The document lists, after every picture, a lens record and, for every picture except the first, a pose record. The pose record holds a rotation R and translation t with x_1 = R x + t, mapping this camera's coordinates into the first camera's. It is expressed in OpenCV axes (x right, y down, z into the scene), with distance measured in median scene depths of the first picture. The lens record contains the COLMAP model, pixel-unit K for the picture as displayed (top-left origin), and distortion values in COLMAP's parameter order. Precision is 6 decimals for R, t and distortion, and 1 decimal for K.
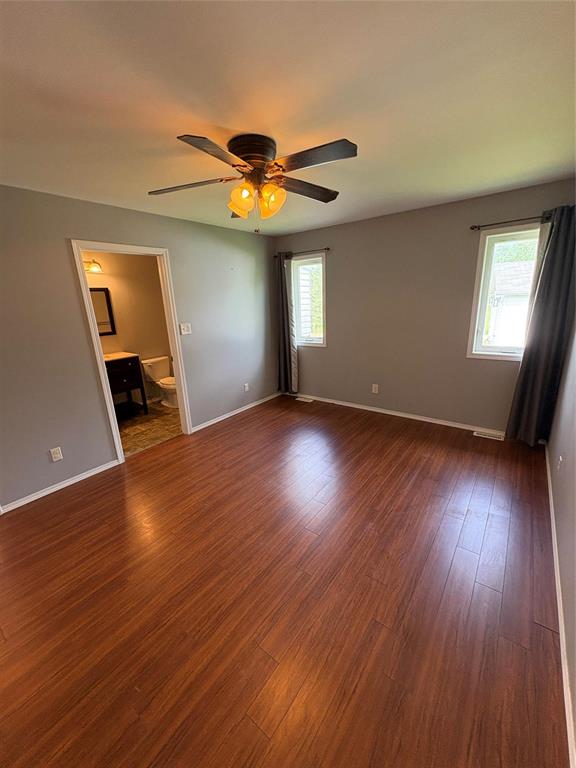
lens RADIAL K [[305.5, 0, 289.0], [0, 305.5, 383.2], [0, 0, 1]] dist [-0.000221, -0.000118]
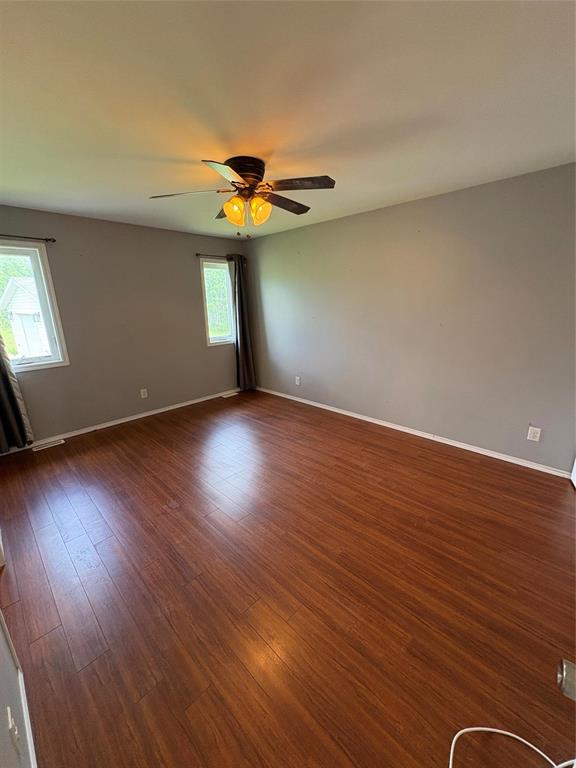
lens RADIAL K [[305.5, 0, 286.7], [0, 305.5, 383.7], [0, 0, 1]] dist [-0.000221, -0.000118]
pose [[0.121349, -0.224788, 0.966822, -0.619603], [0.276851, 0.943032, 0.184509, -0.067042], [-0.953220, 0.245276, 0.176669, 0.365601]]
